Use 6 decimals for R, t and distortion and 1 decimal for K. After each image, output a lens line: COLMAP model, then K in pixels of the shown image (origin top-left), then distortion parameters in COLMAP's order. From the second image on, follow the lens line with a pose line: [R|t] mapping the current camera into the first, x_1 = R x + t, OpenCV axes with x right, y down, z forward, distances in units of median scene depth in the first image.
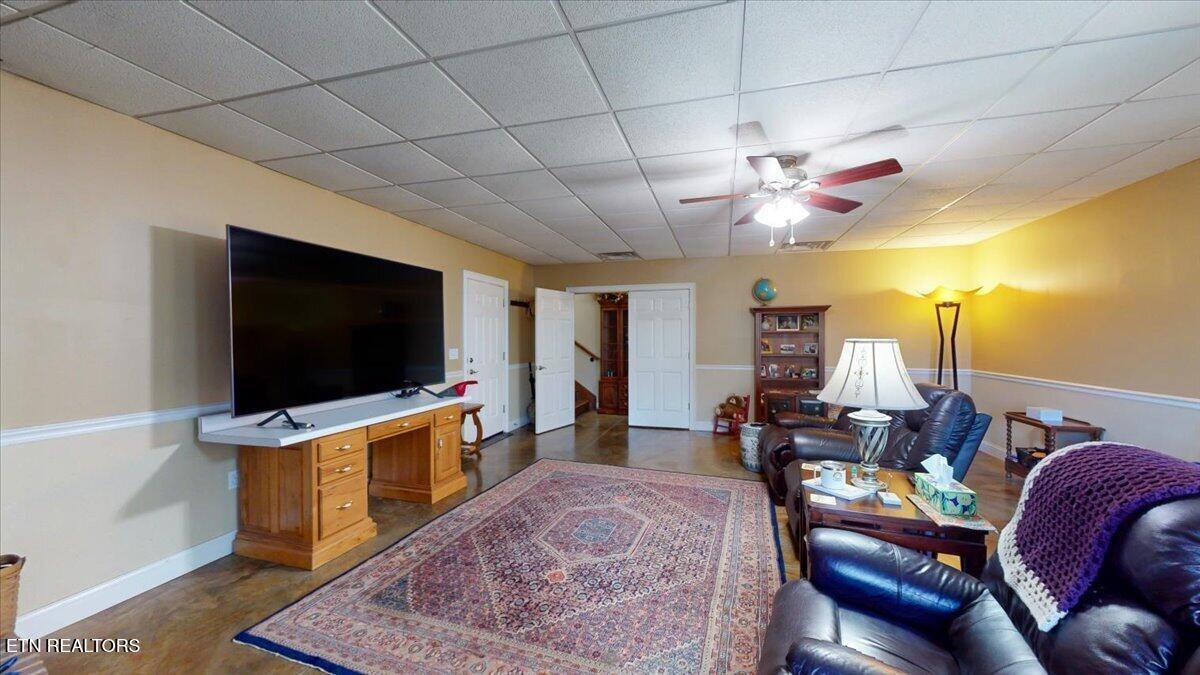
lens RADIAL K [[462.2, 0, 595.9], [0, 462.2, 338.1], [0, 0, 1]] dist [-0.001136, -0.000054]
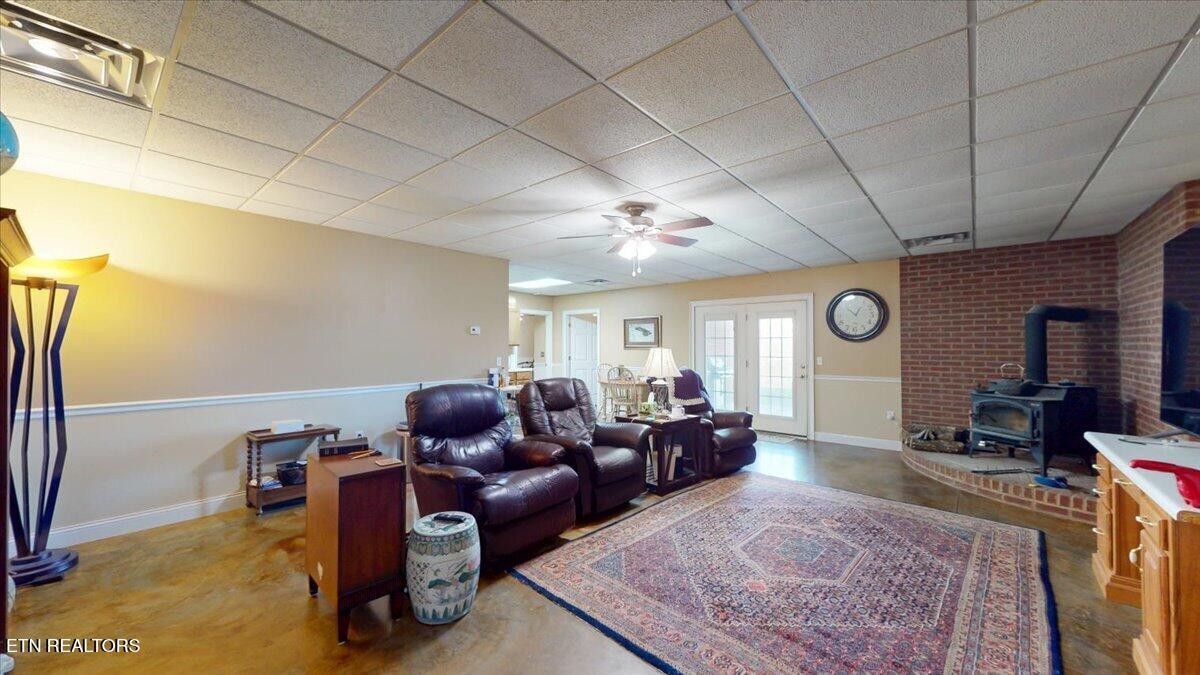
lens RADIAL K [[462.2, 0, 594.0], [0, 462.2, 340.2], [0, 0, 1]] dist [-0.001136, -0.000054]
pose [[-0.914921, 0.007057, 0.403571, -0.000871], [0.002131, 0.999918, -0.012654, -0.002801], [-0.403627, -0.010718, -0.914861, 1.960817]]
